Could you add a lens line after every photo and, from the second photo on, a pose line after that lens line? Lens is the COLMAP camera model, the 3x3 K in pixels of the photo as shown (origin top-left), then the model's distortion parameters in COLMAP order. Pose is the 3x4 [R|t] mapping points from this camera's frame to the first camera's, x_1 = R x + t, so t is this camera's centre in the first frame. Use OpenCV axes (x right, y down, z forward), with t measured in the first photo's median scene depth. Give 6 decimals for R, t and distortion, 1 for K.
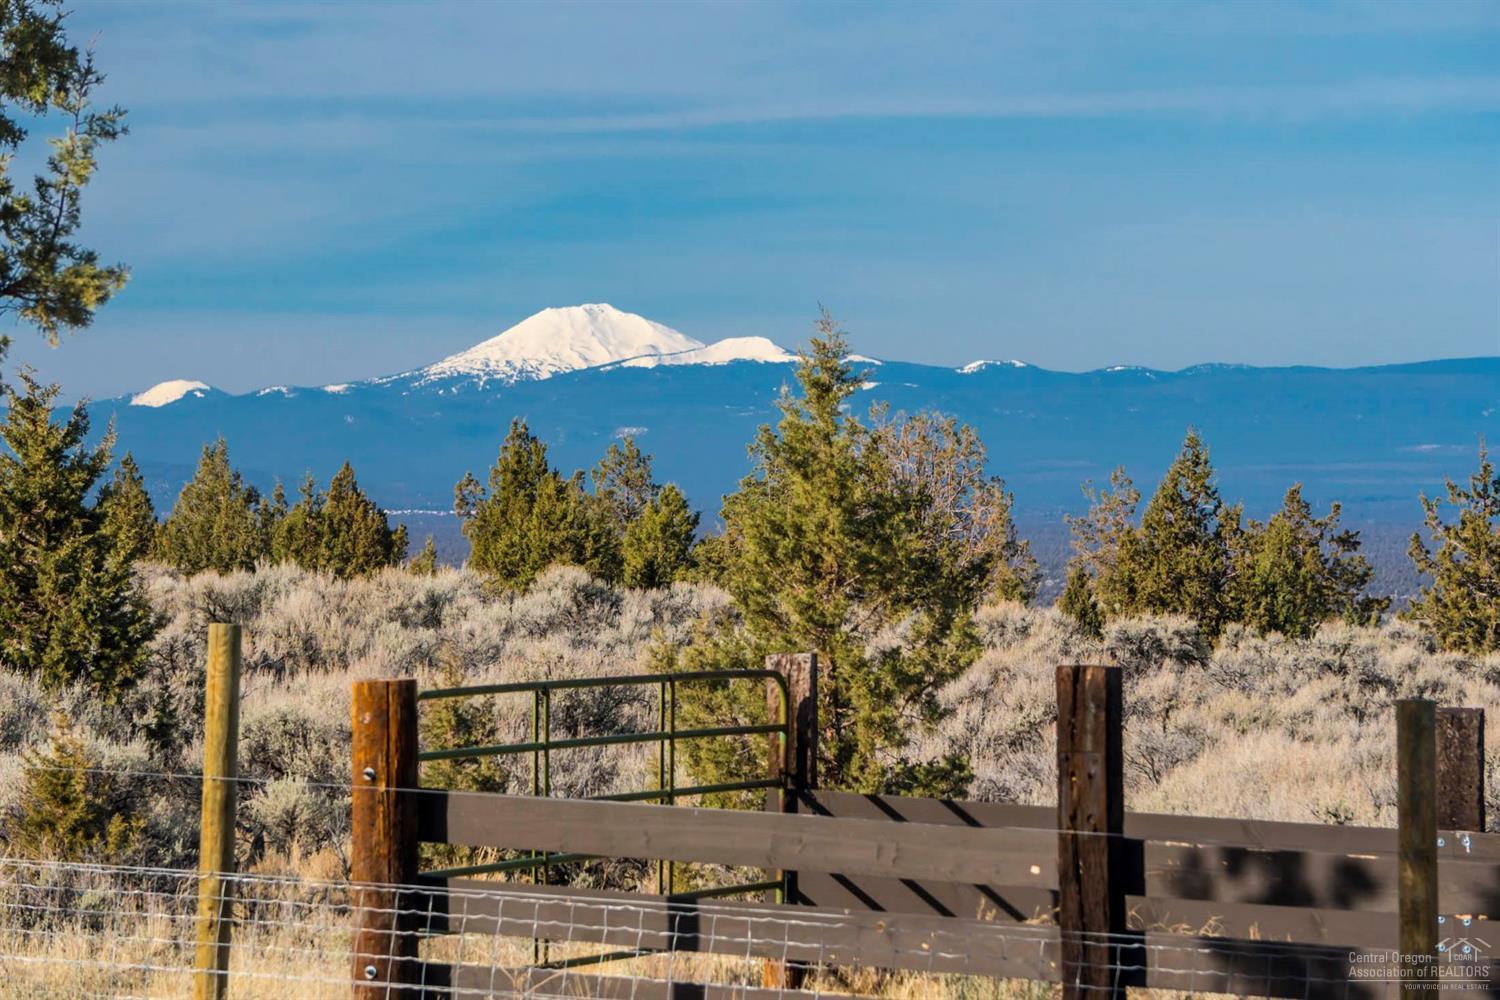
lens RADIAL K [[7849.8, 0, 750.0], [0, 7849.8, 500.0], [0, 0, 1]] dist [0.176832, 5.839615]
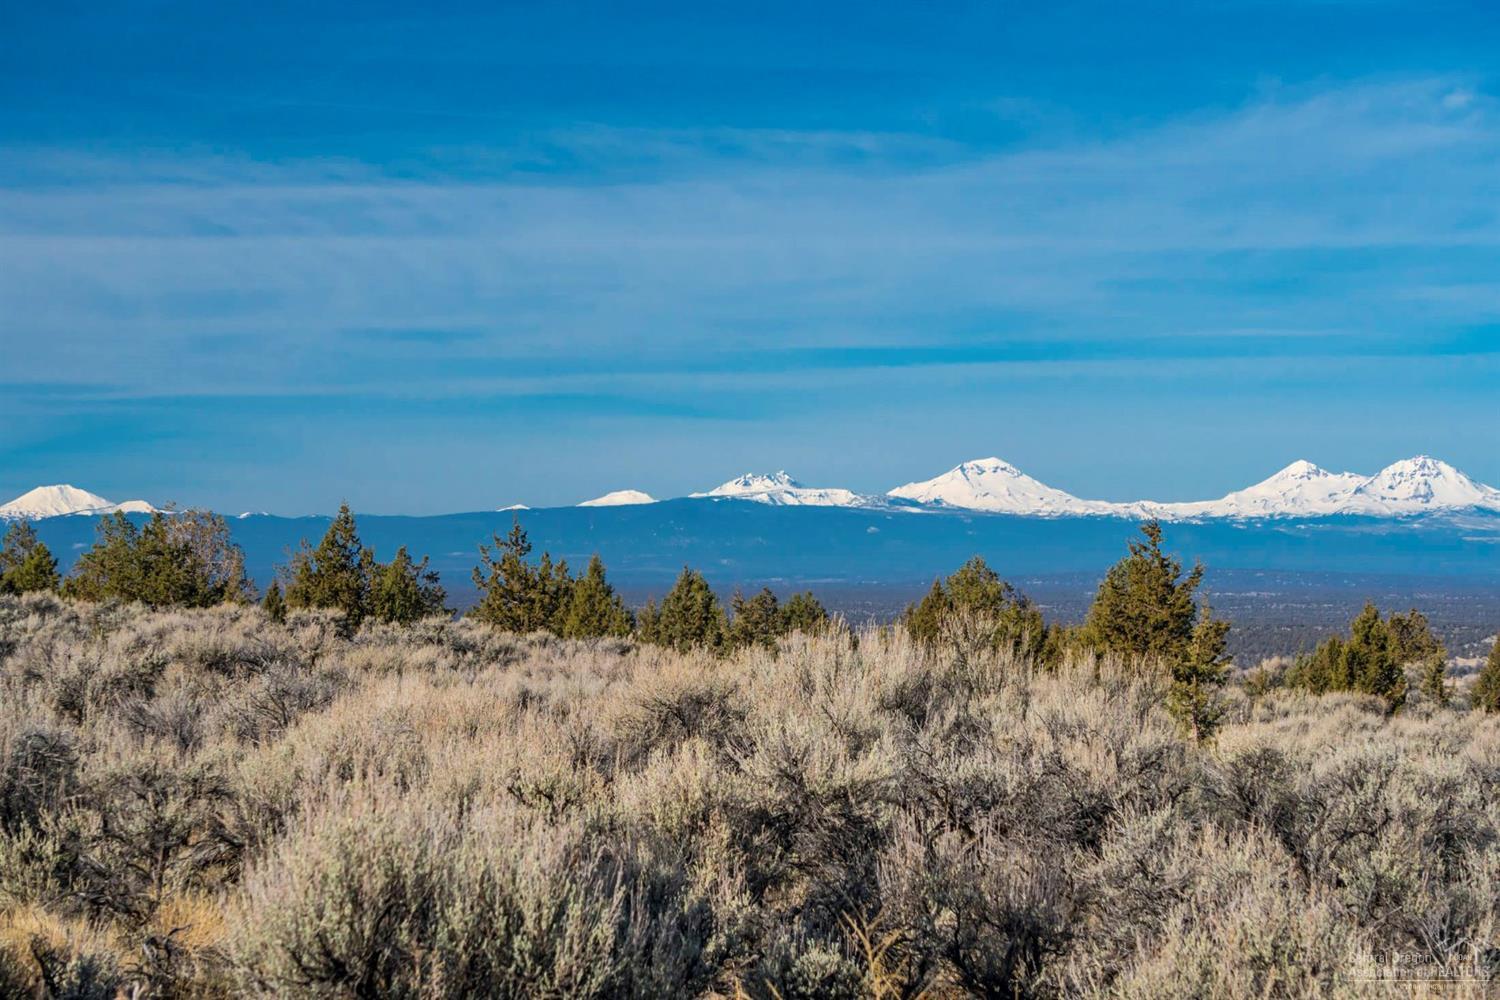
lens RADIAL K [[3624.2, 0, 750.0], [0, 3624.2, 500.0], [0, 0, 1]] dist [0.014412, 0.446793]
pose [[0.986139, 0.003551, 0.165882, 0.013631], [0.000071, 0.999762, -0.021828, 0.007370], [-0.165920, 0.021538, 0.985904, 0.227833]]
